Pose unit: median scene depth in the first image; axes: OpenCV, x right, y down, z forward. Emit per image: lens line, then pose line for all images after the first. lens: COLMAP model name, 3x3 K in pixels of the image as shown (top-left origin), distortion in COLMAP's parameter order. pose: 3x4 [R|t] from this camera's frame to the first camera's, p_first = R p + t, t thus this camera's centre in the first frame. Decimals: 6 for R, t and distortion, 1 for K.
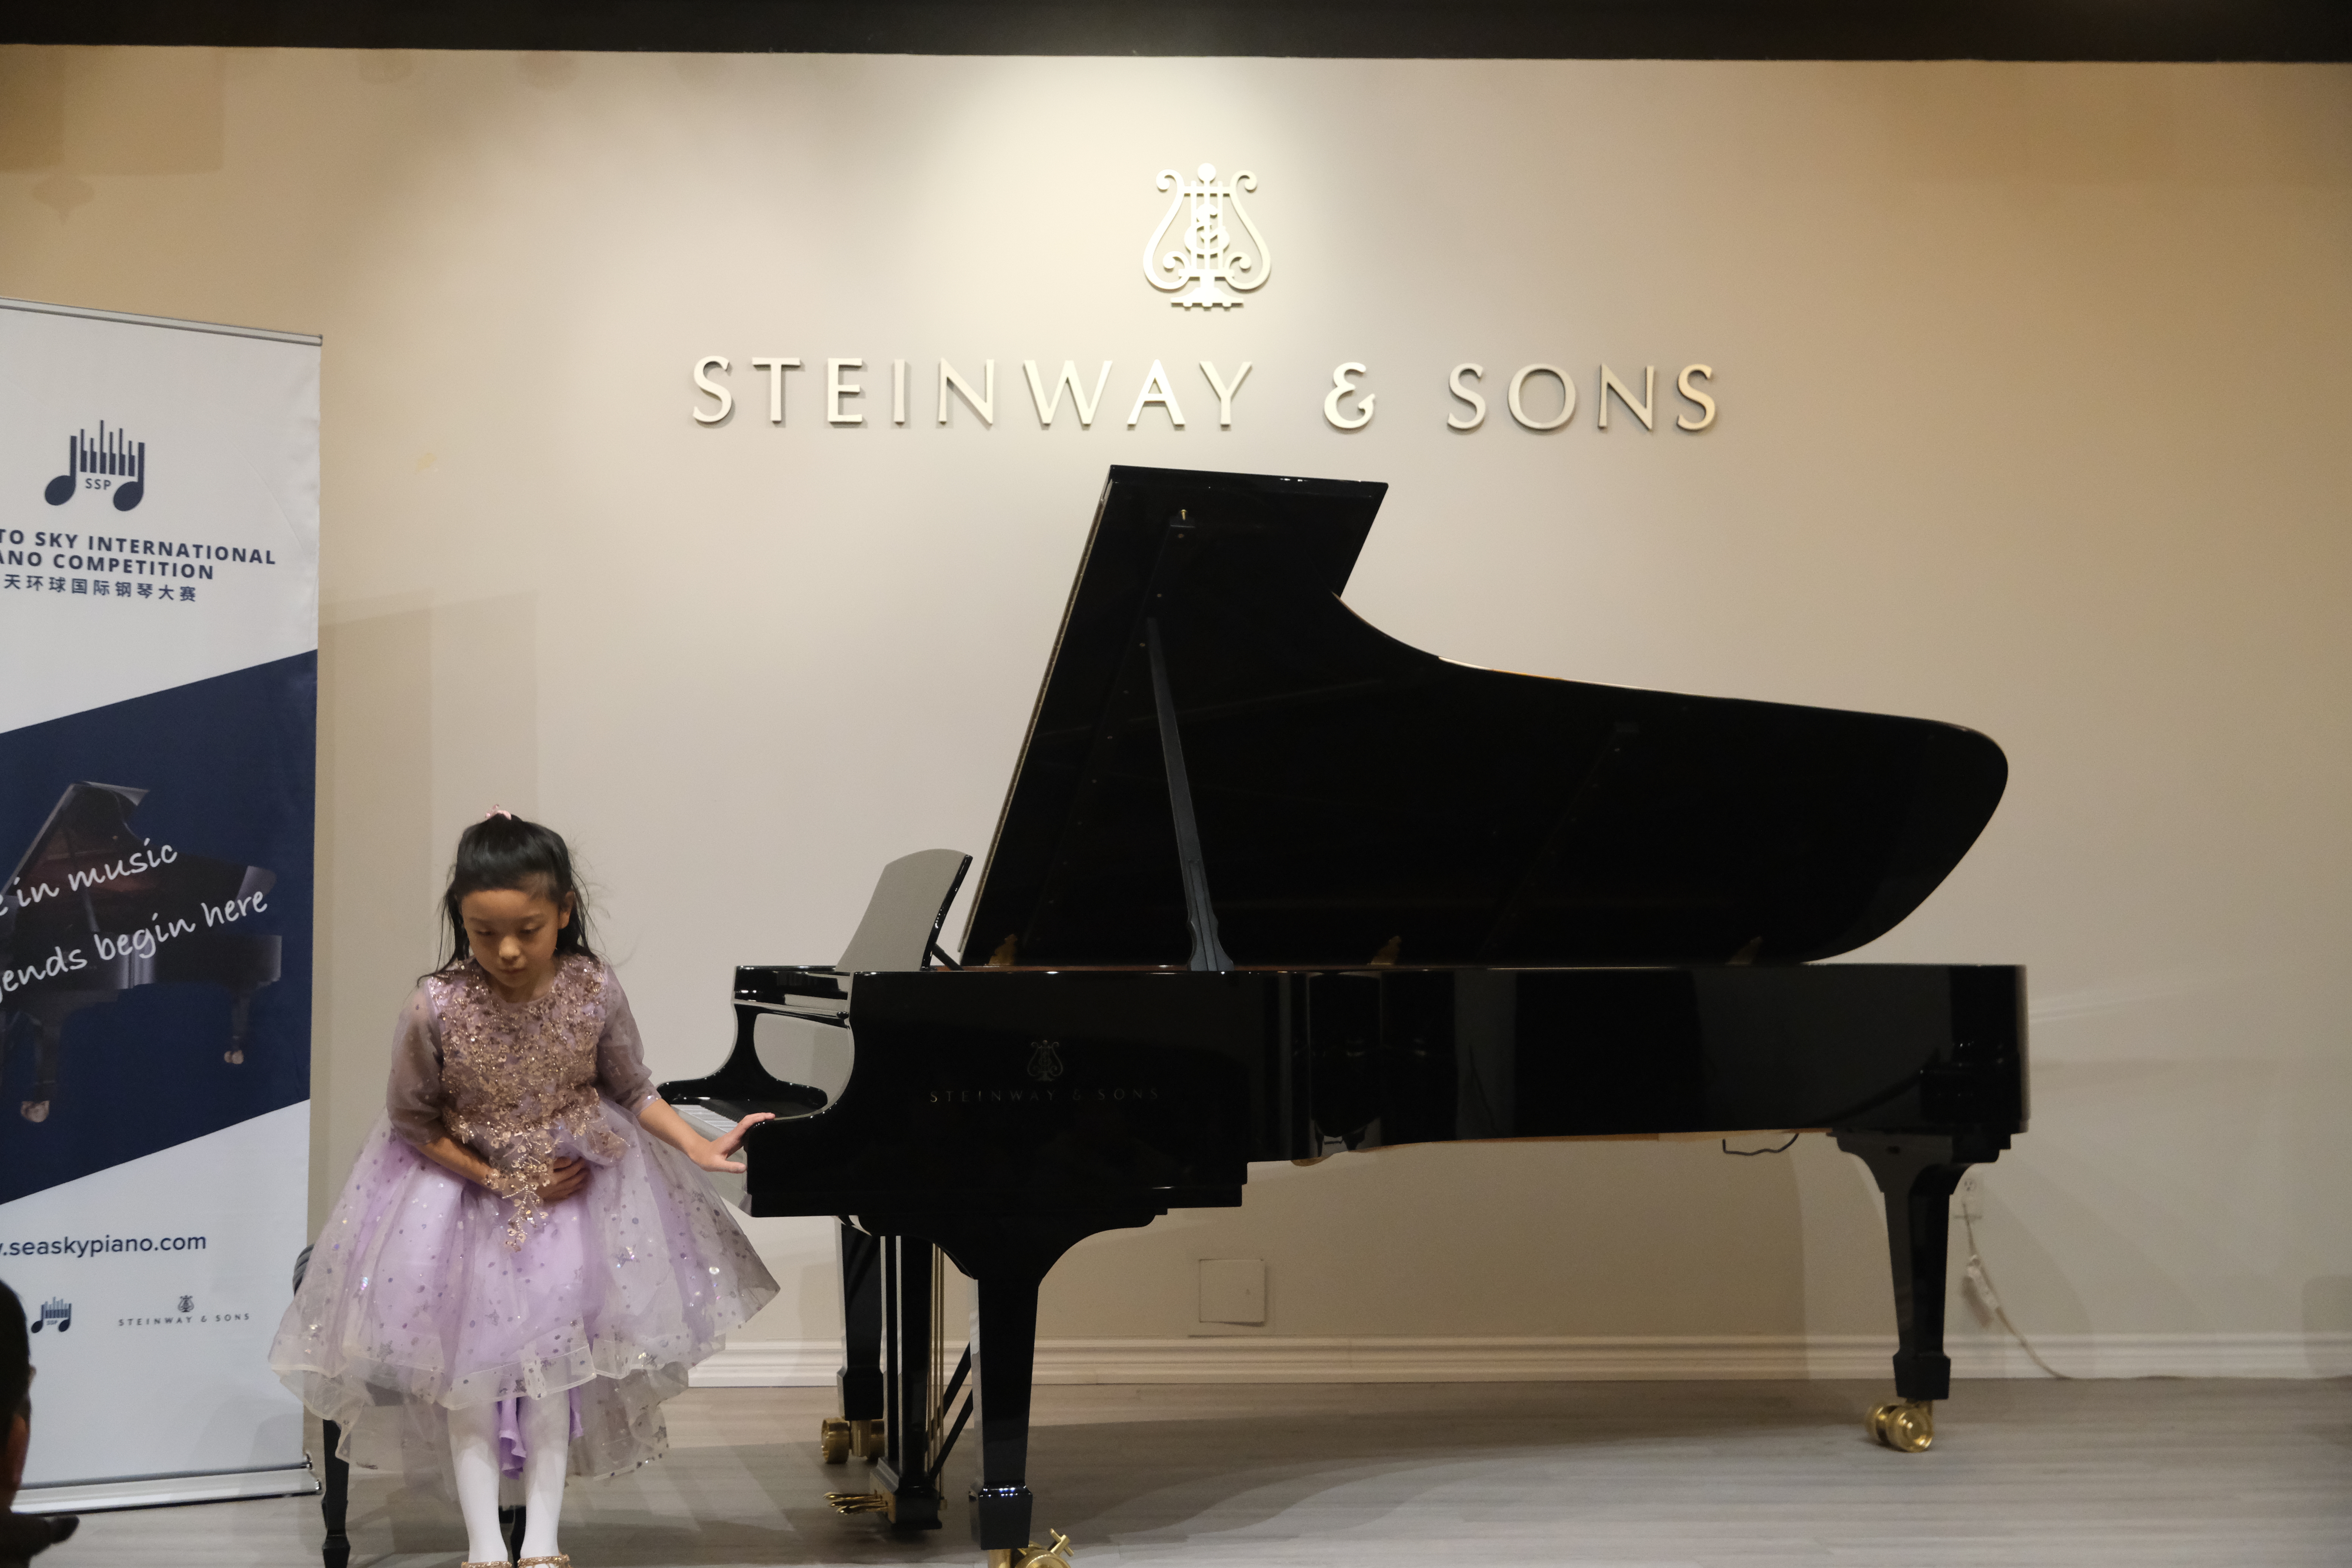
lens RADIAL K [[3111.0, 0, 1190.8], [0, 3111.0, 783.9], [0, 0, 1]] dist [0.016578, 0.000000]
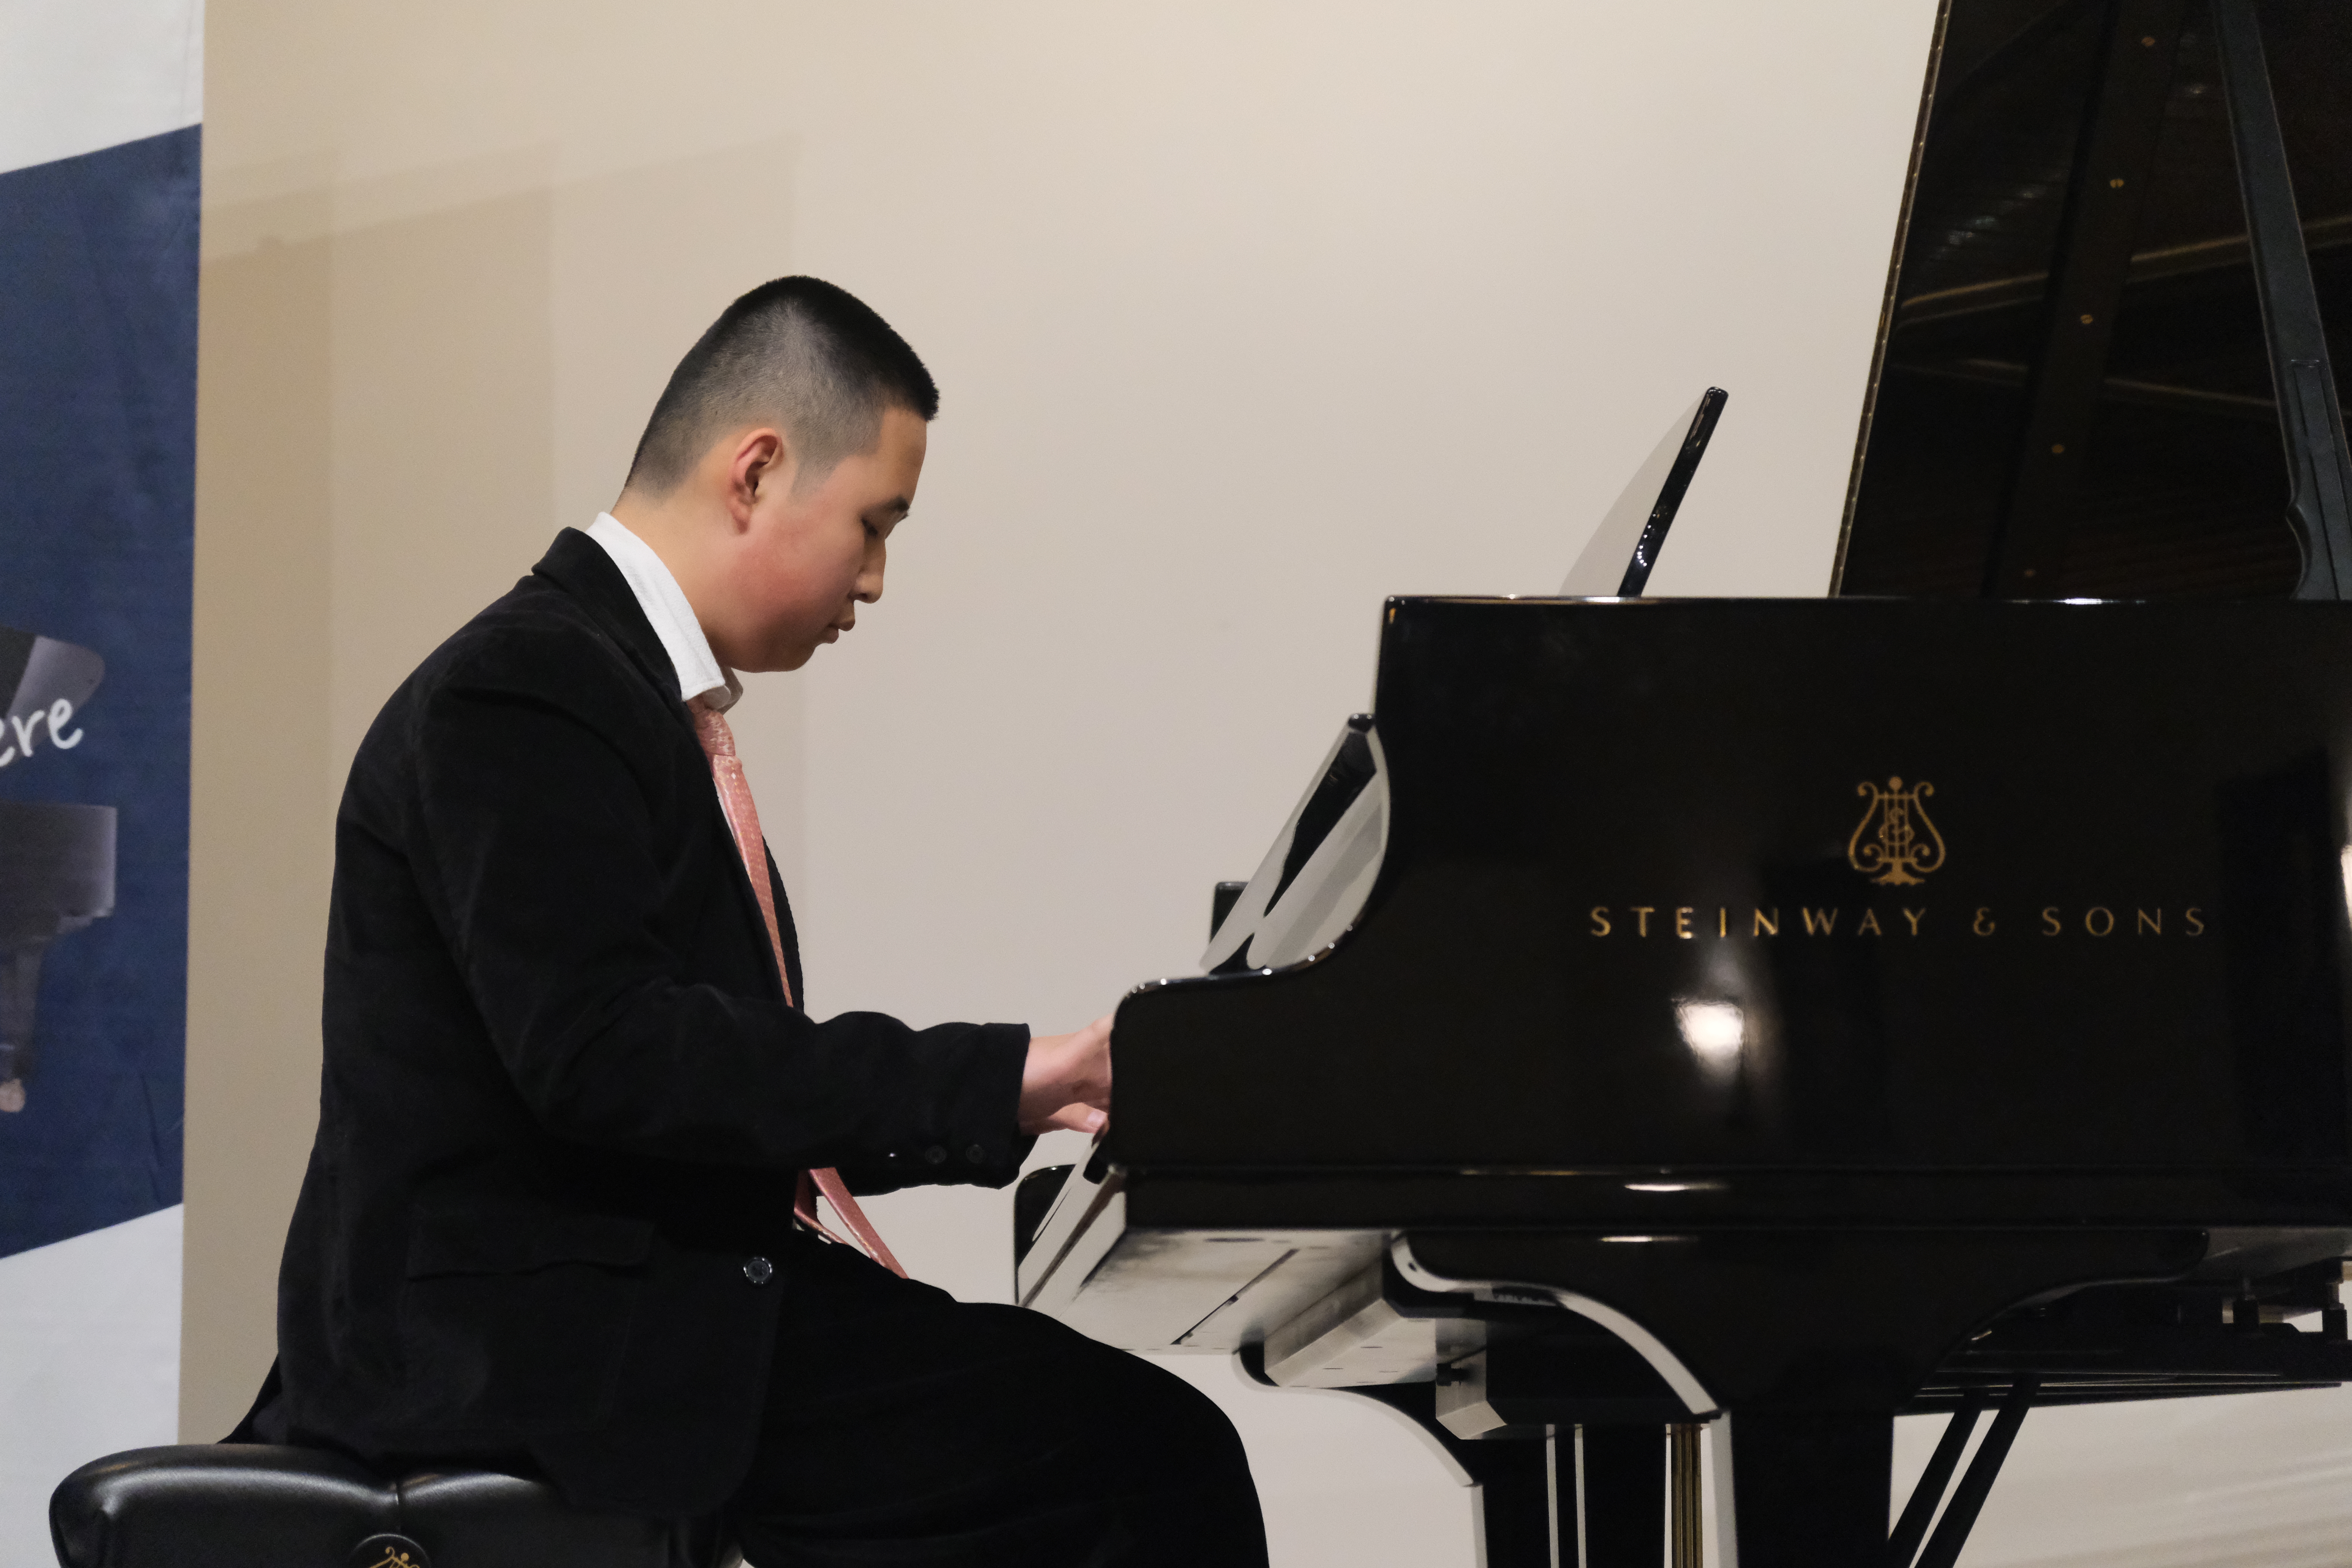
lens RADIAL K [[7060.0, 0, 1153.5], [0, 7060.0, 801.5], [0, 0, 1]] dist [-0.026758, 0.000000]
pose [[0.978349, -0.029797, -0.204807, 0.032737], [0.014346, 0.996965, -0.076515, 0.122496], [0.206465, 0.071920, 0.975807, 0.122083]]
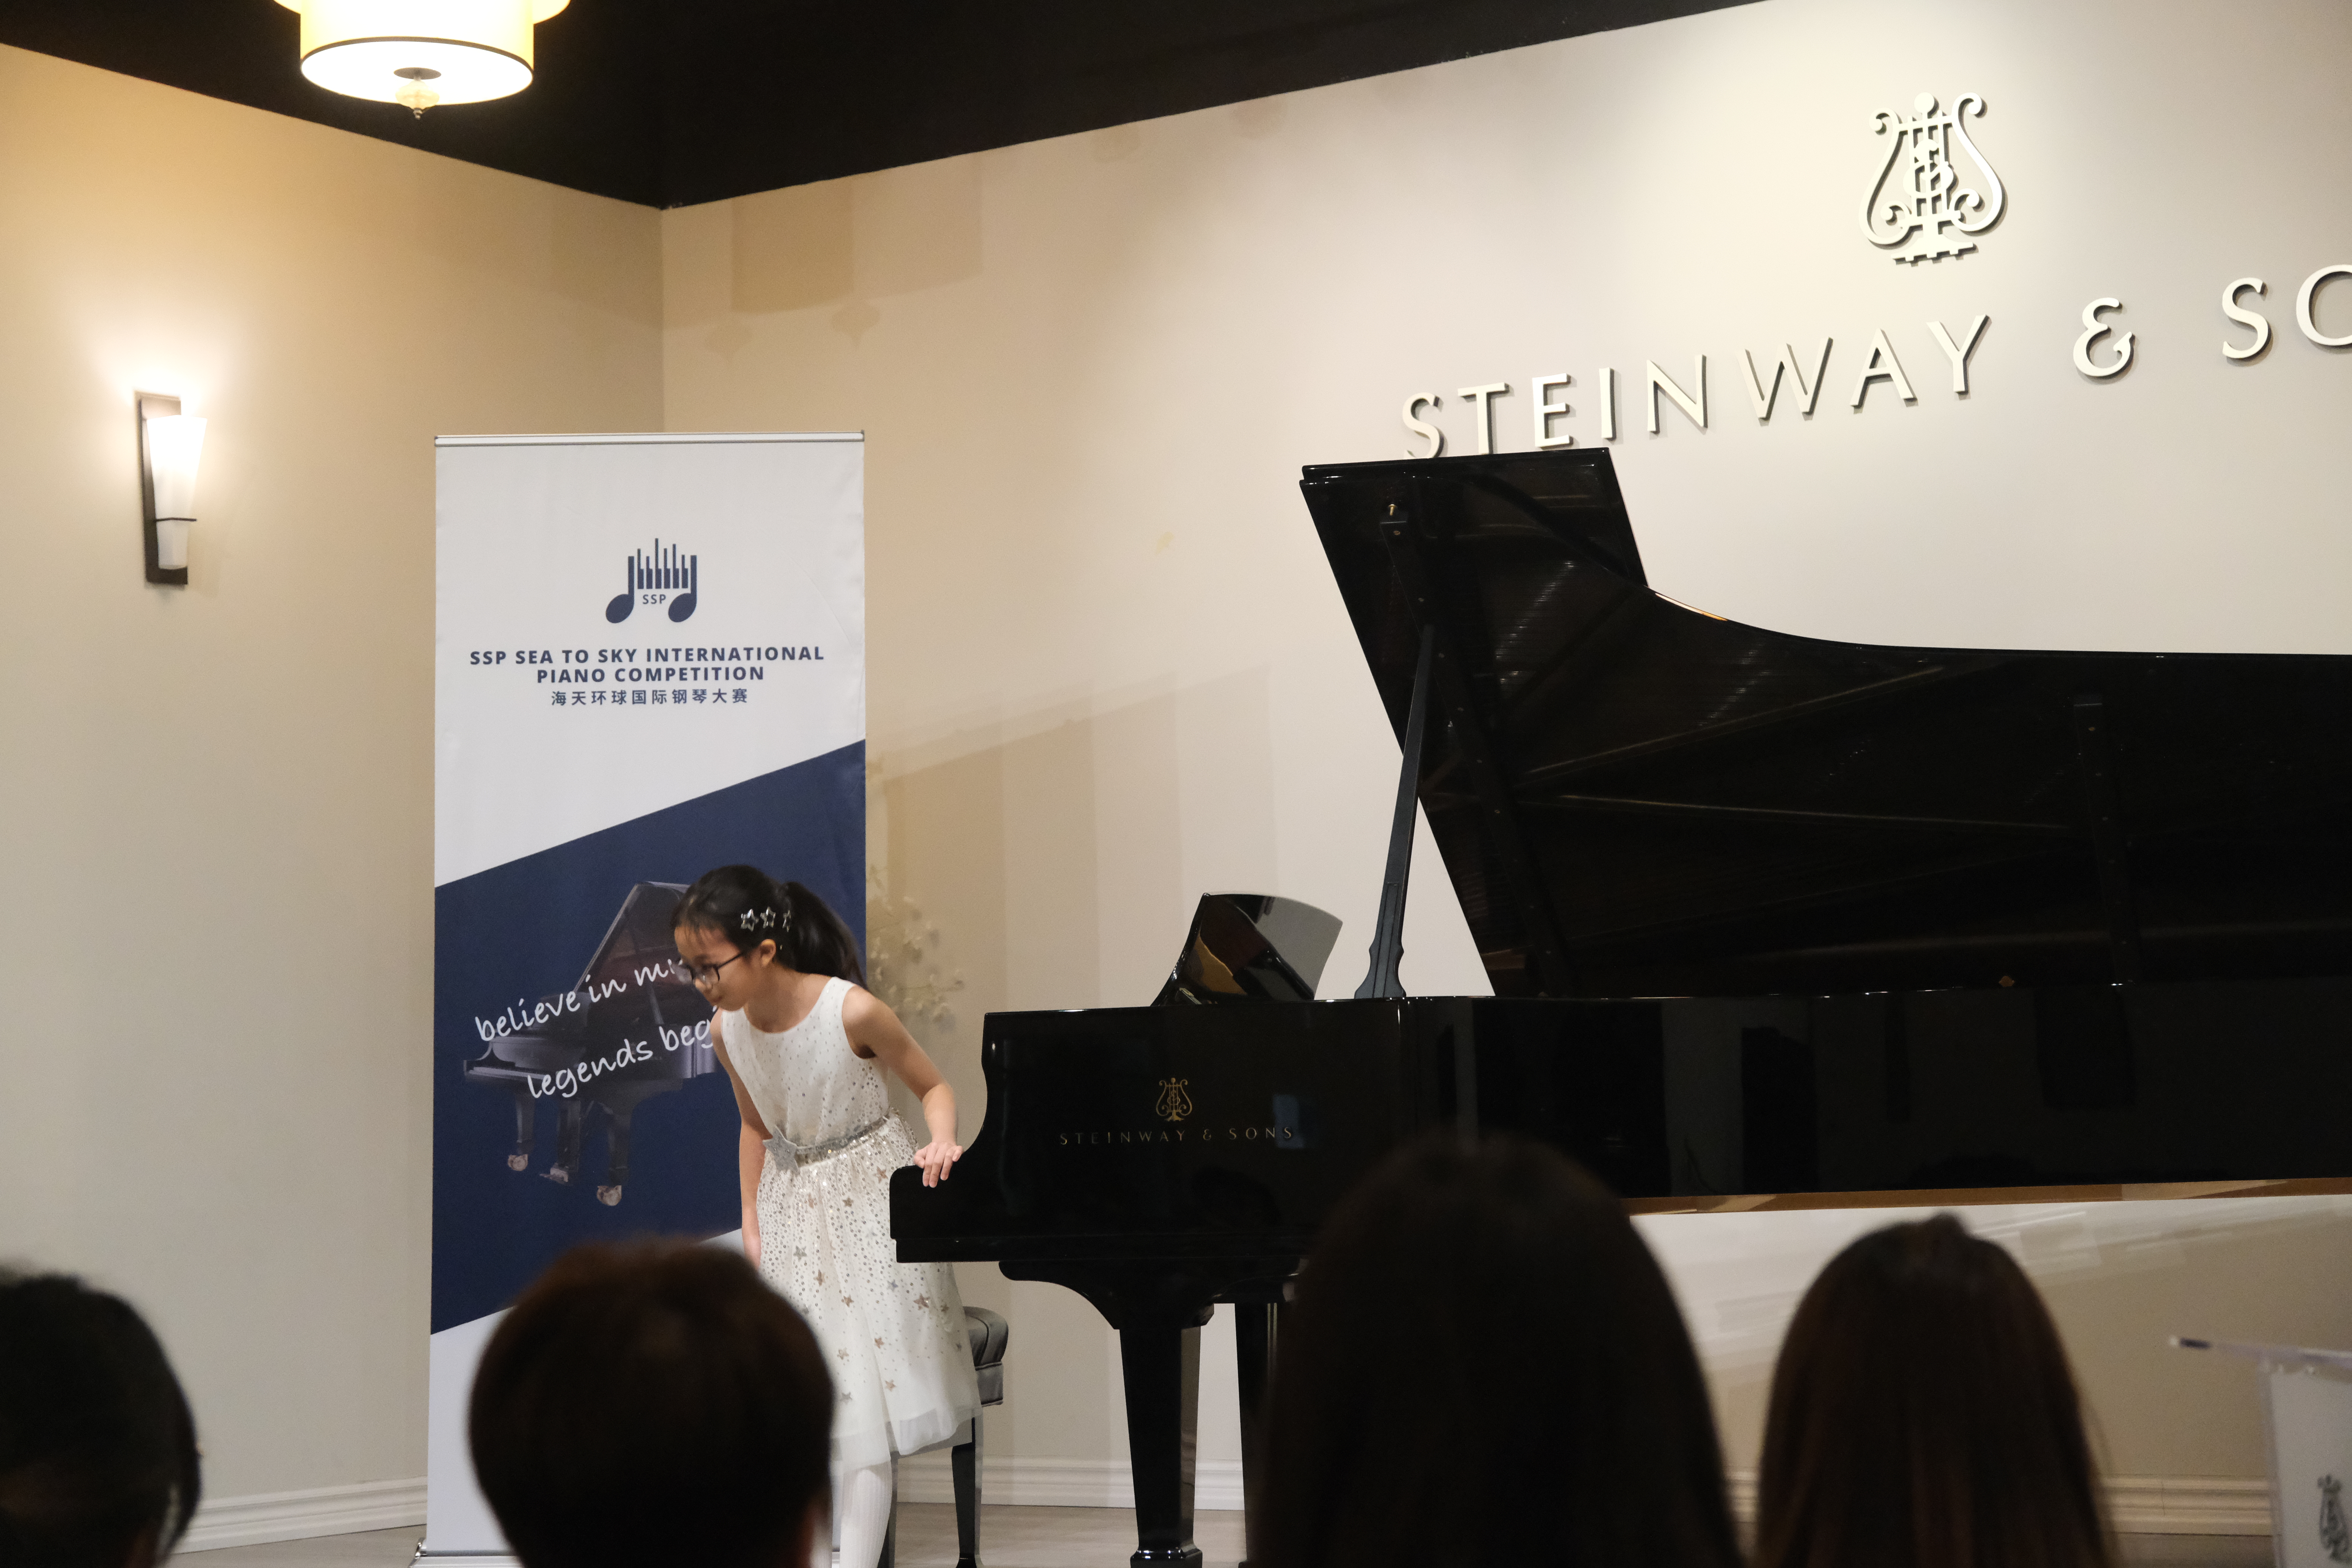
lens RADIAL K [[3802.5, 0, 1181.4], [0, 3802.5, 766.0], [0, 0, 1]] dist [-0.009495, 0.000000]
pose [[0.835577, -0.079638, -0.543570, 0.485966], [0.053975, 0.996551, -0.063034, 0.049917], [0.546715, 0.023331, 0.836994, 0.023496]]
